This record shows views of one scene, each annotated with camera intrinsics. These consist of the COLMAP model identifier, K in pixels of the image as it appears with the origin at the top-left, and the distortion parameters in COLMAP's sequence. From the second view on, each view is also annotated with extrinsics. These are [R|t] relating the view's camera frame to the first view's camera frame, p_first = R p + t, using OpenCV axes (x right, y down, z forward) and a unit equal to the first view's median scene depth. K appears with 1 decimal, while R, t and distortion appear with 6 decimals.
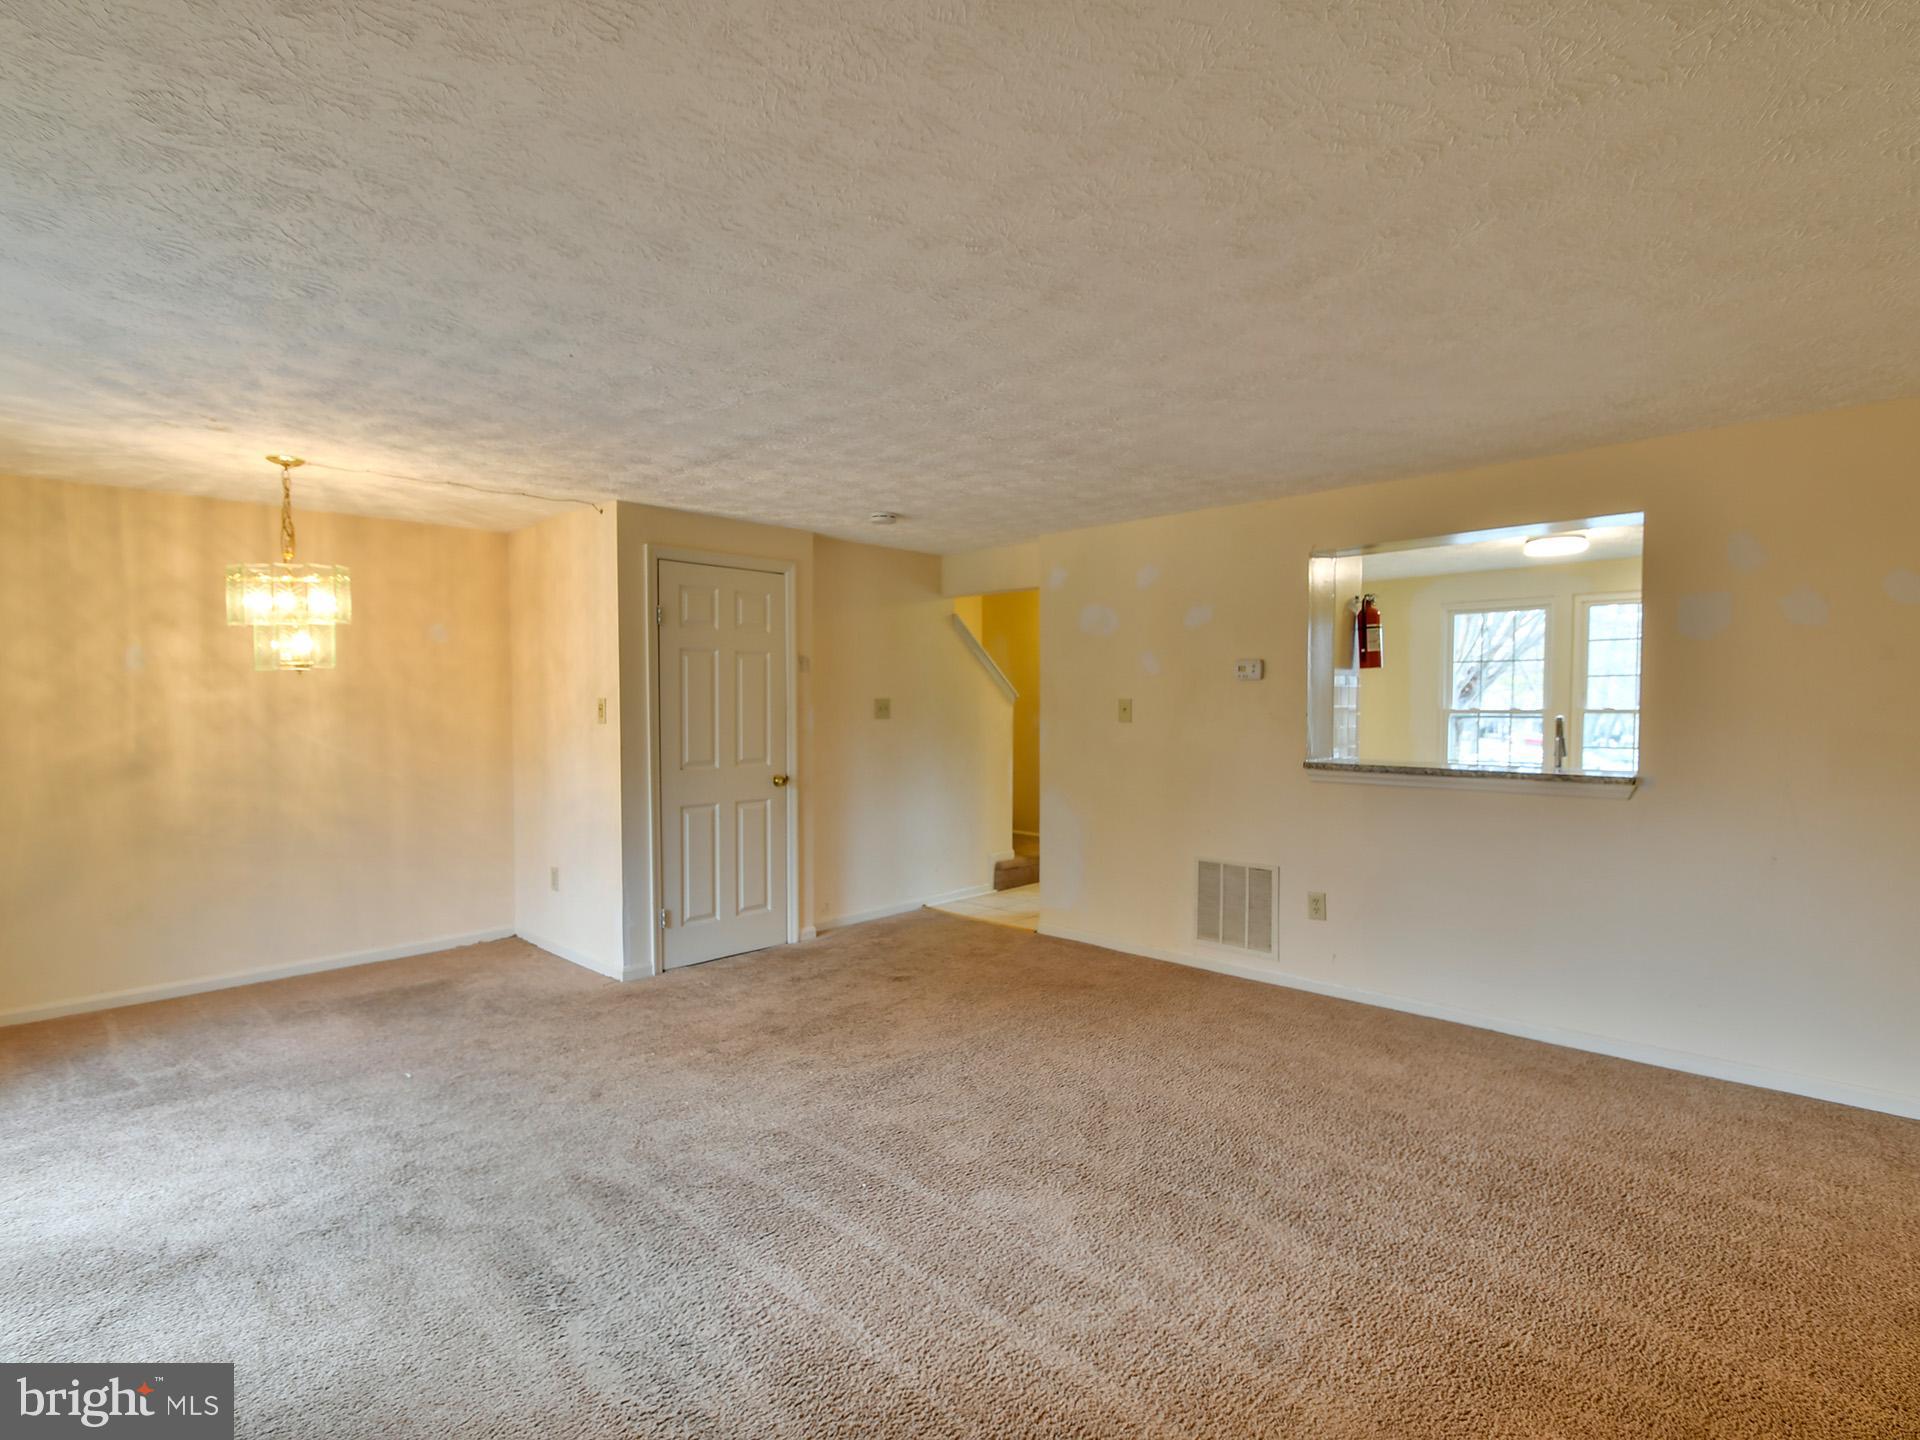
lens RADIAL K [[915.8, 0, 965.4], [0, 915.8, 747.9], [0, 0, 1]] dist [0.002810, -0.011902]
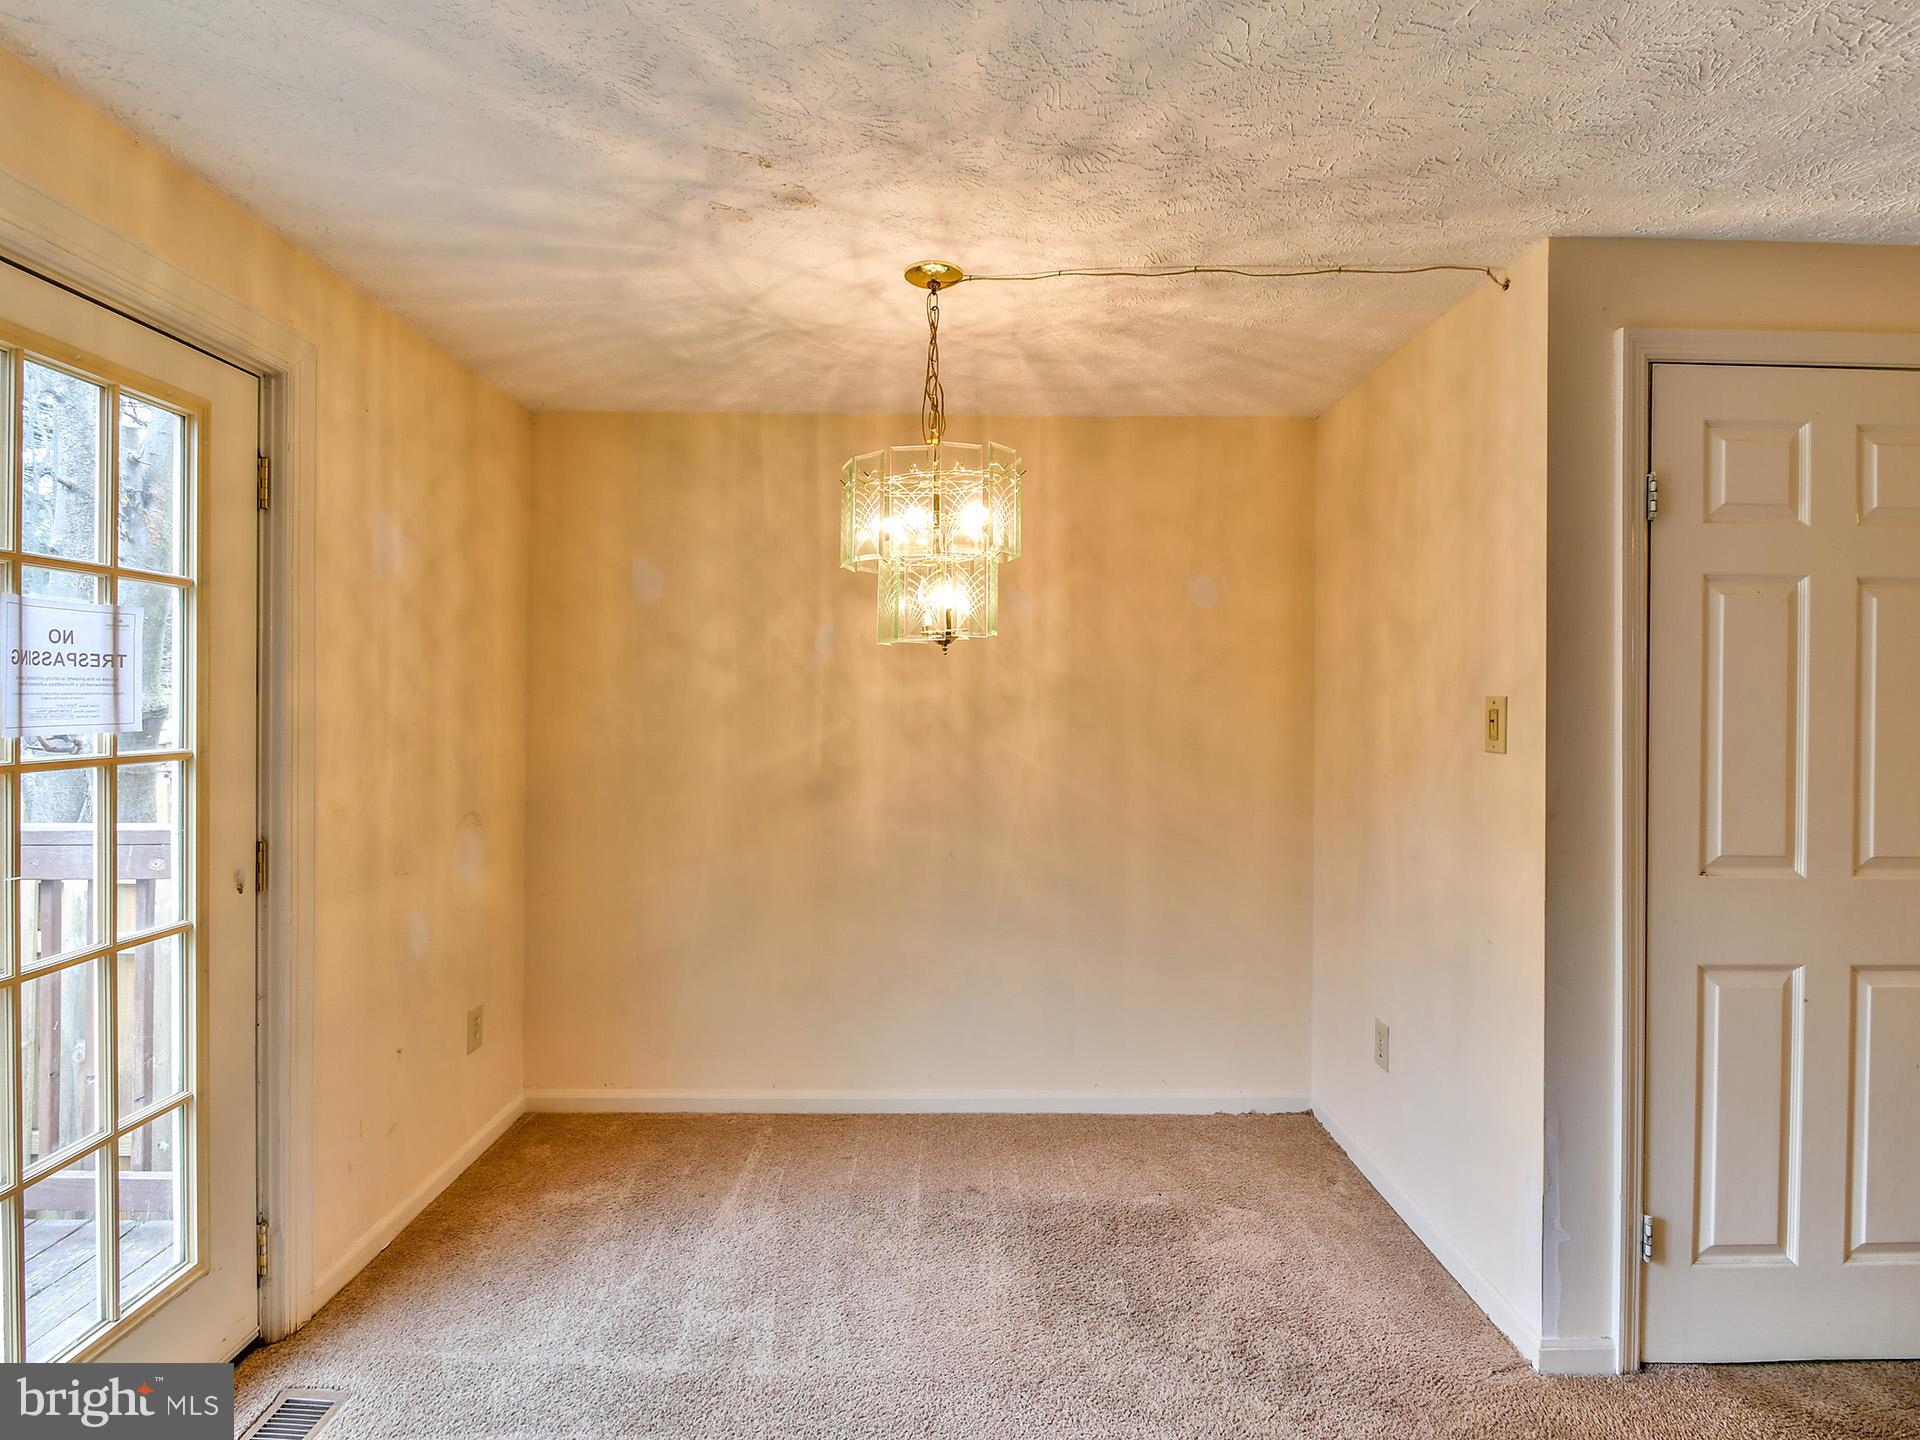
lens RADIAL K [[1008.8, 0, 957.0], [0, 1008.8, 684.6], [0, 0, 1]] dist [0.018097, -0.018827]
pose [[0.685090, -0.006754, -0.728427, -0.228058], [-0.045107, 0.997645, -0.051673, -0.023744], [0.727061, 0.068258, 0.683172, 0.491857]]
